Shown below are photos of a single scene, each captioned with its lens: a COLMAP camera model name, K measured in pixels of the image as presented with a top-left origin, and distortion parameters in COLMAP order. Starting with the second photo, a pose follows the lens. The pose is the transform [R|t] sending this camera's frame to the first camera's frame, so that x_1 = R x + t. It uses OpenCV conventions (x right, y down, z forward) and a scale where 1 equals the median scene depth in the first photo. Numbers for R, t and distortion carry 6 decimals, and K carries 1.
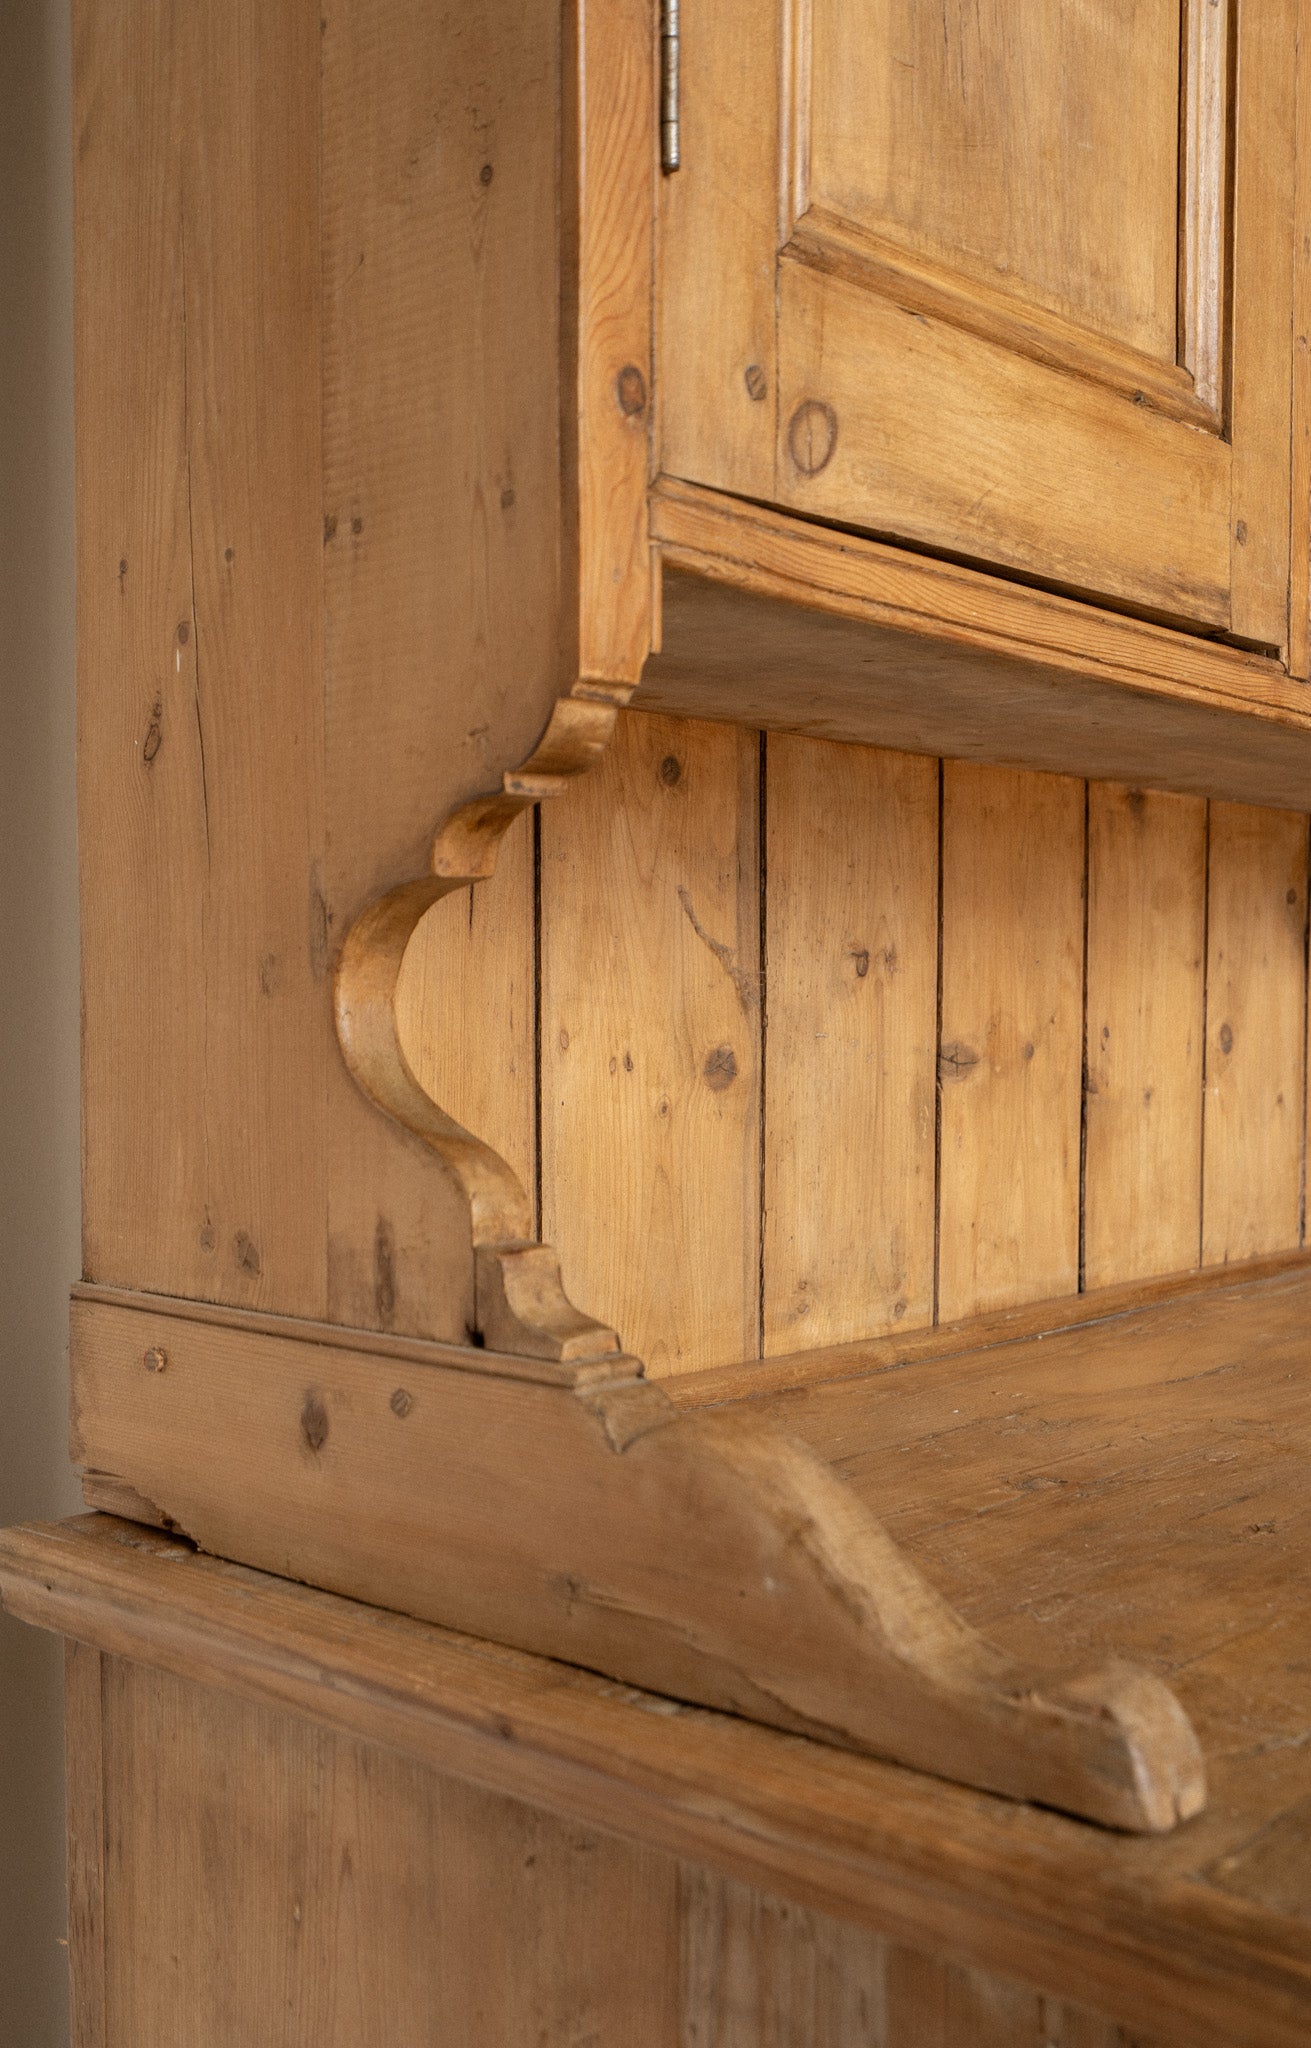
lens RADIAL K [[2080.8, 0, 650.4], [0, 2080.8, 1031.0], [0, 0, 1]] dist [0.022559, 0.000000]
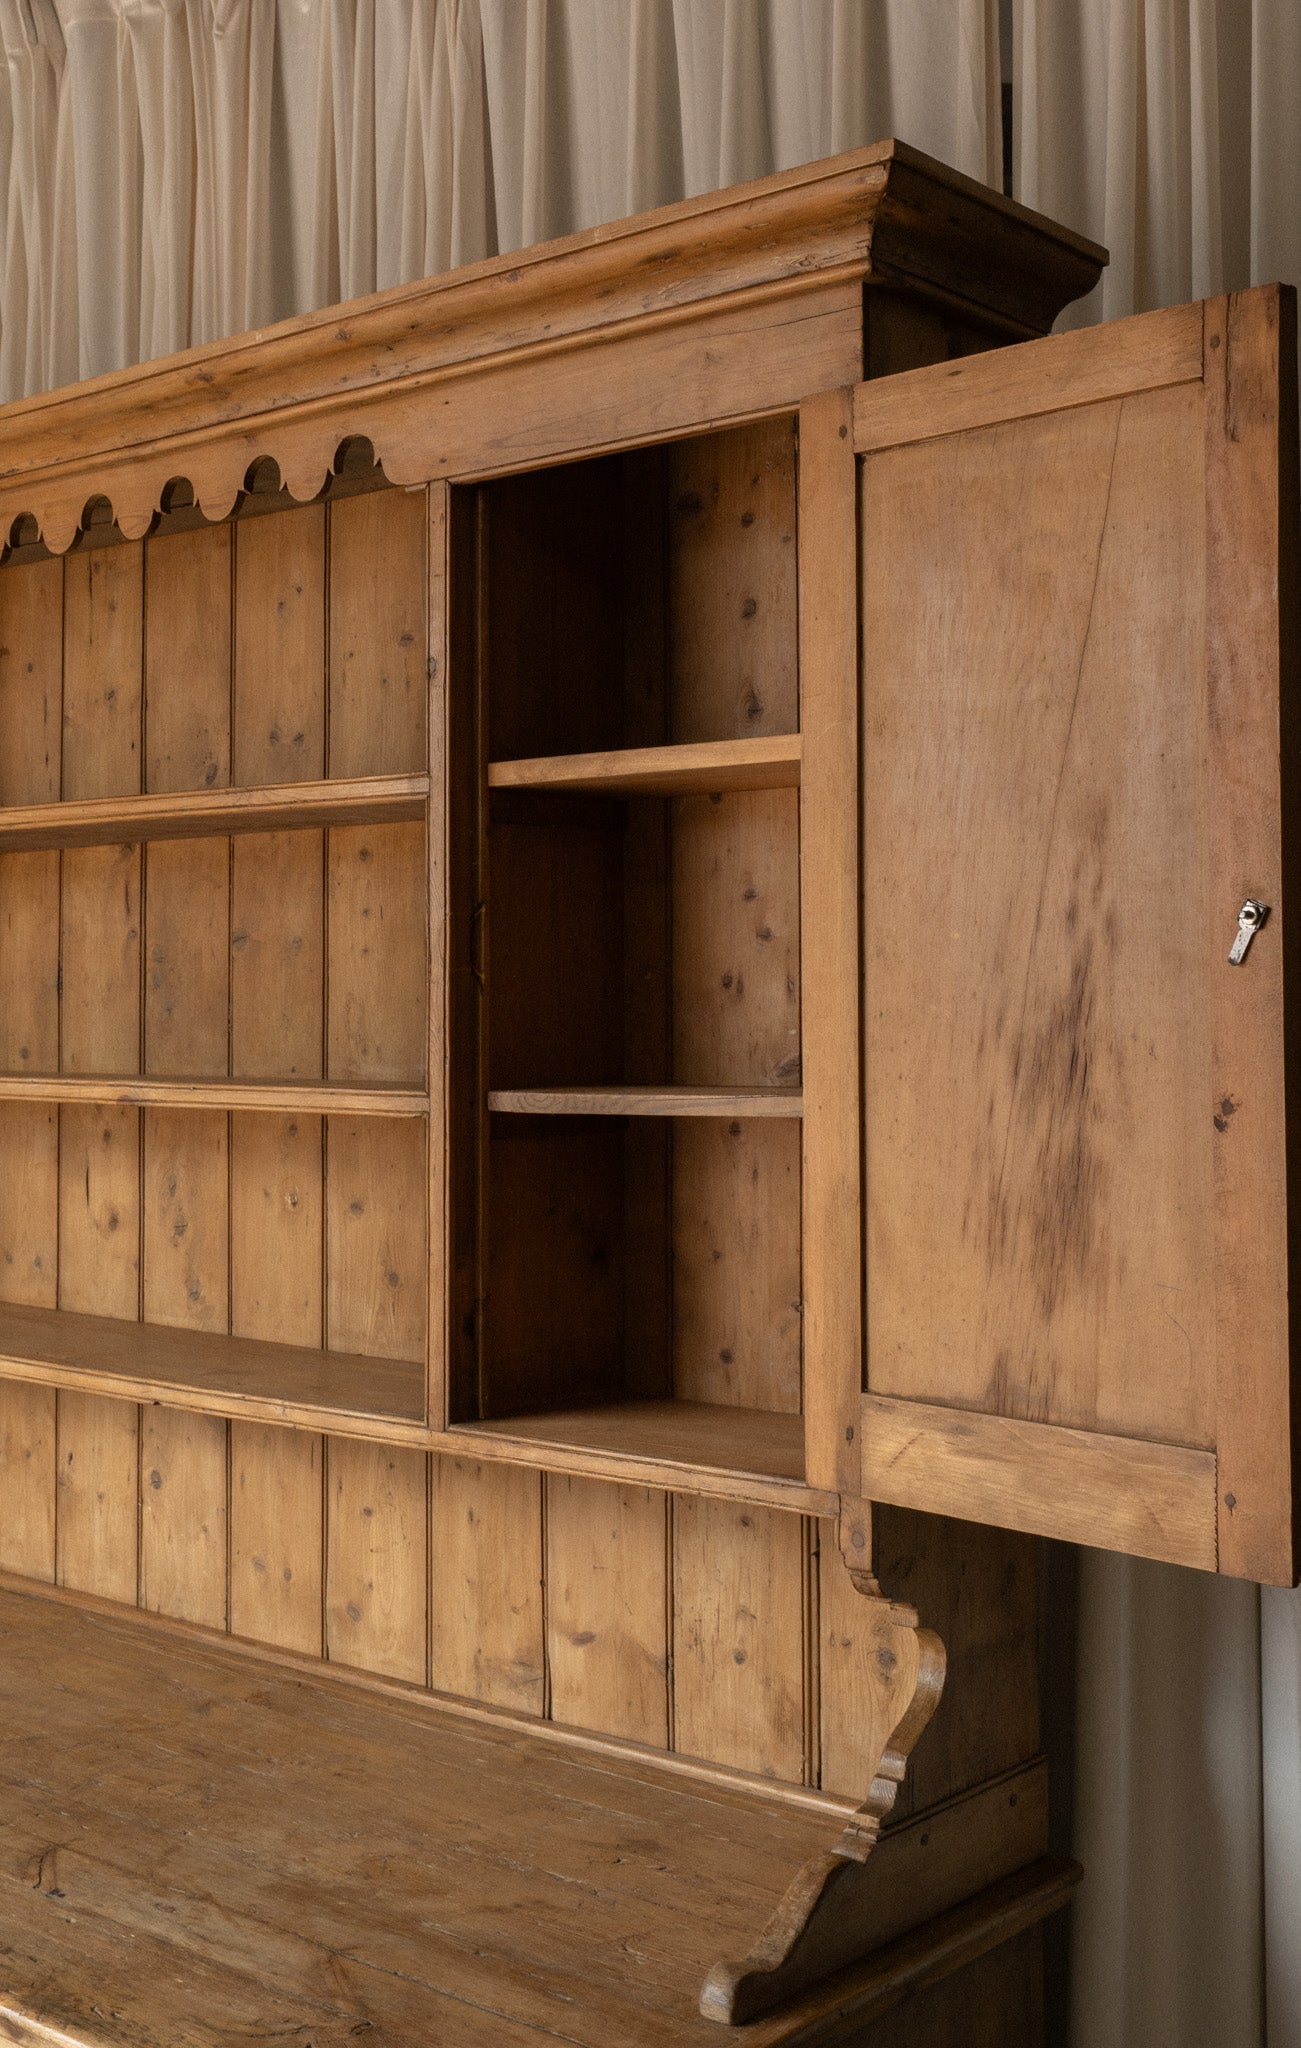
lens RADIAL K [[2295.3, 0, 542.8], [0, 2295.3, 931.8], [0, 0, 1]] dist [0.001518, 0.000000]
pose [[0.015638, -0.040188, -0.999070, 2.909712], [-0.030094, 0.998720, -0.040645, -0.504950], [0.999425, 0.030702, 0.014409, 1.694995]]
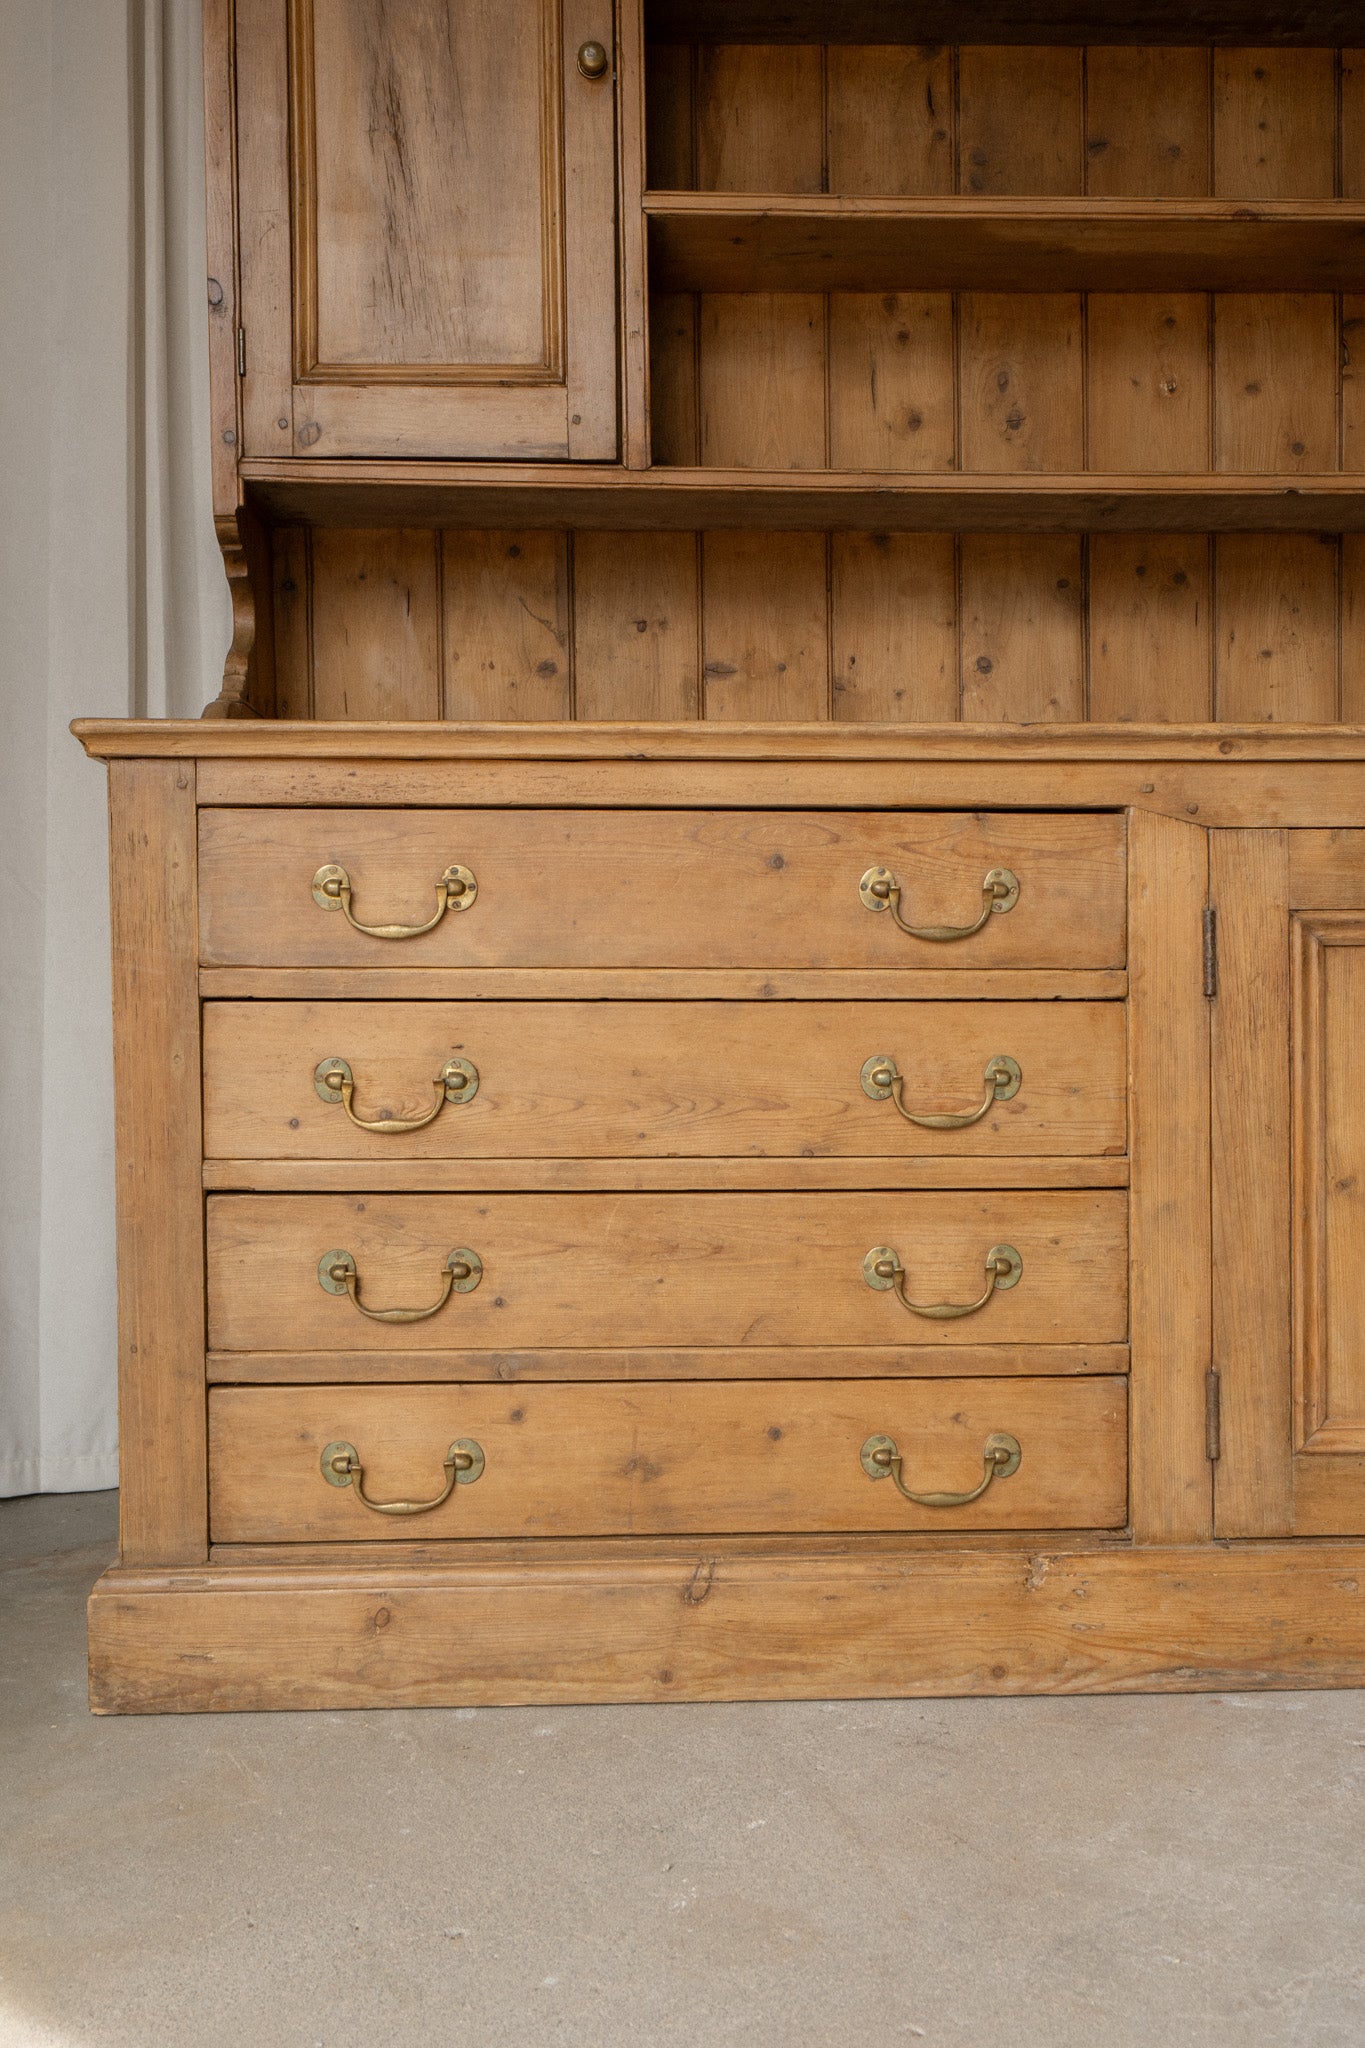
lens RADIAL K [[2018.5, 0, 702.7], [0, 2018.5, 1029.6], [0, 0, 1]] dist [0.001792, 0.000000]
pose [[0.702975, 0.006032, -0.711189, 1.789026], [-0.005682, 0.999980, 0.002865, 0.418303], [0.711192, 0.002027, 0.702995, -0.530578]]
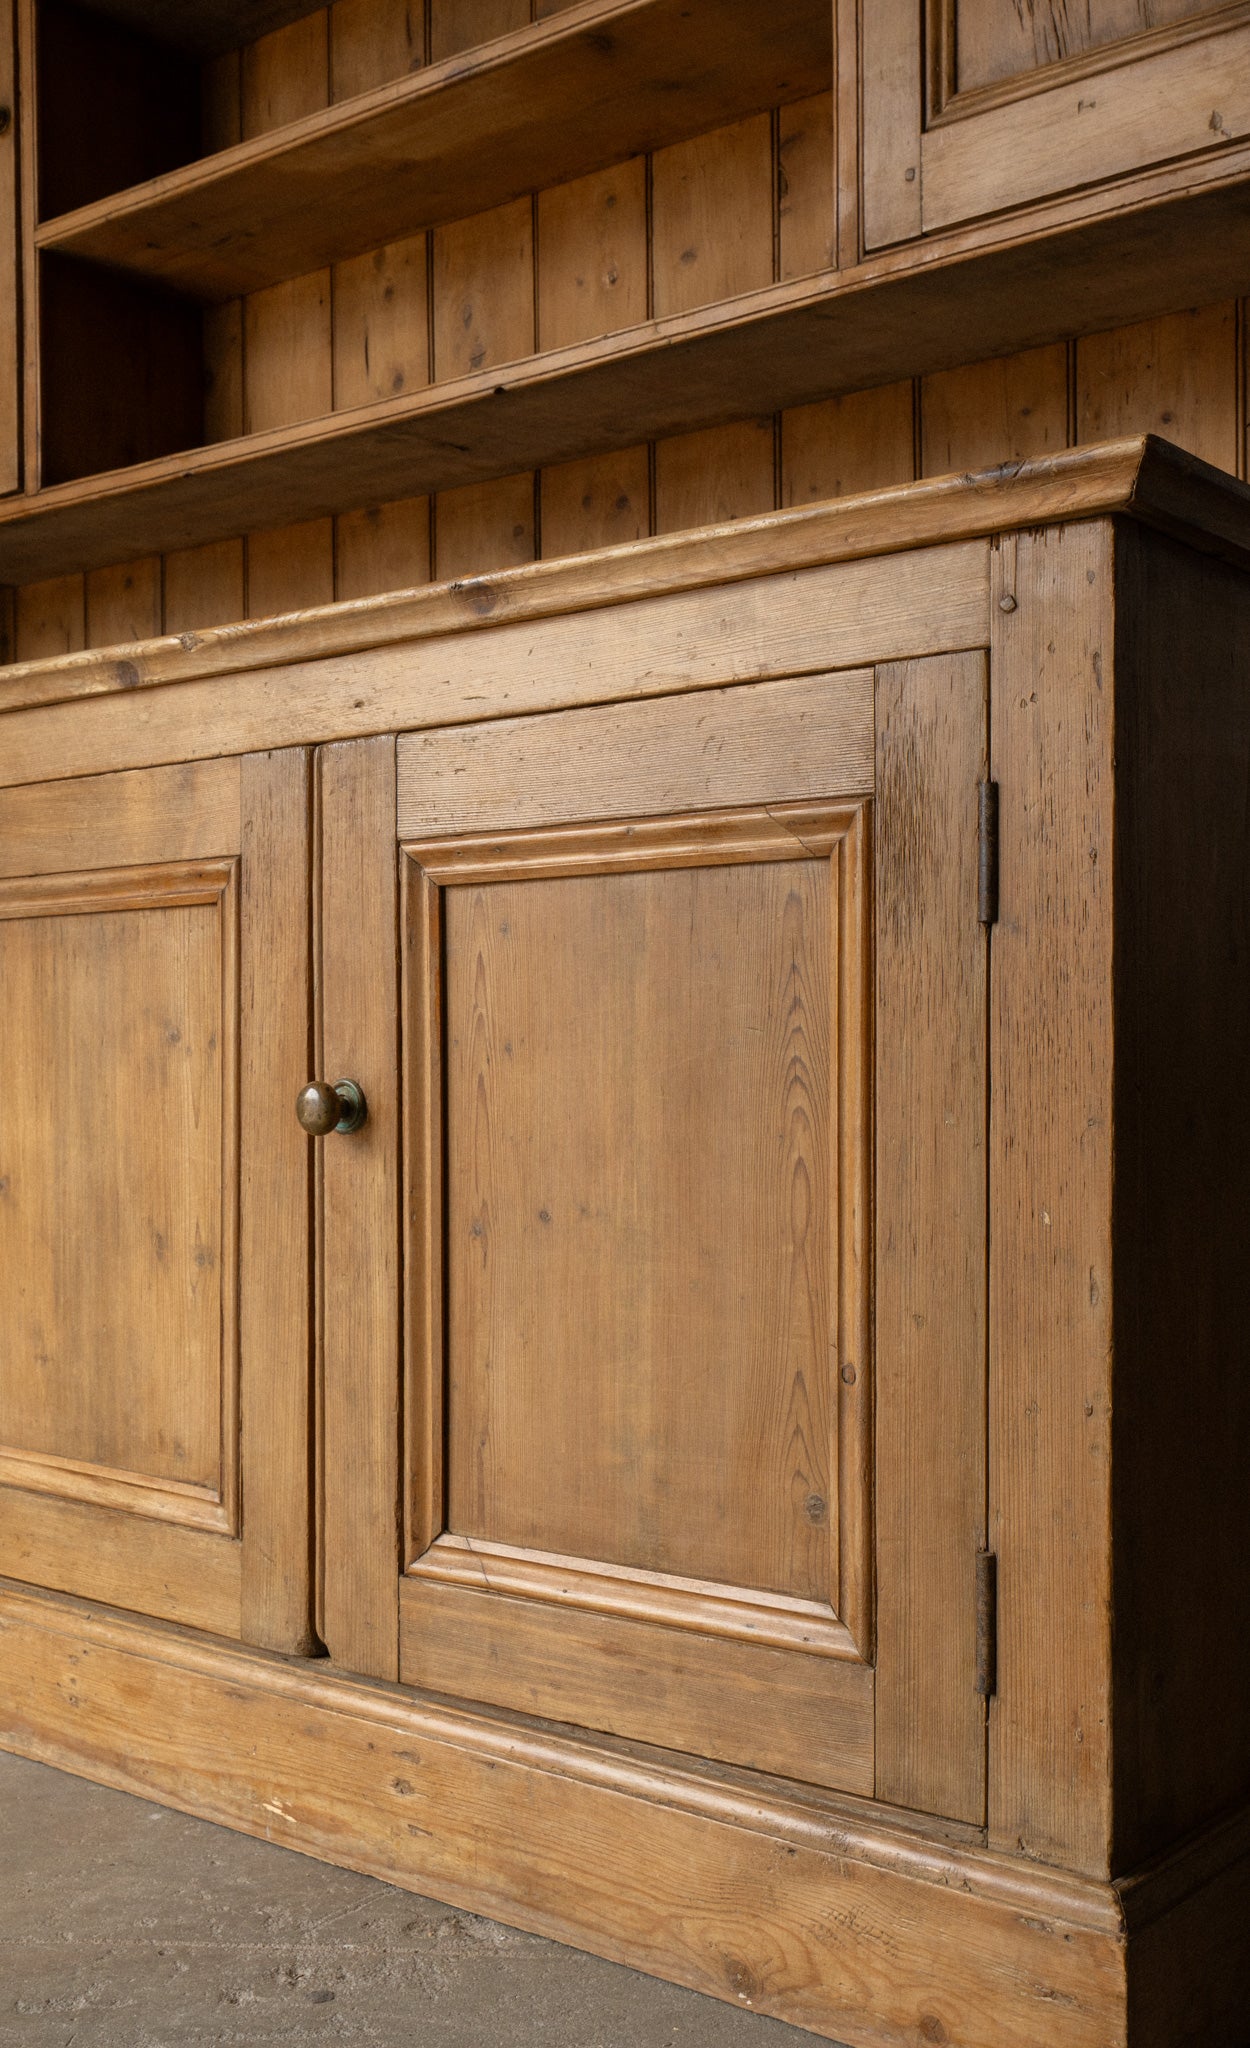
lens RADIAL K [[2132.3, 0, 645.2], [0, 2132.3, 1093.2], [0, 0, 1]] dist [0.006682, 0.000000]
pose [[0.051236, 0.012722, -0.998606, 2.593947], [-0.023070, 0.999667, 0.011552, 0.450590], [0.998420, 0.022446, 0.051513, 1.422254]]
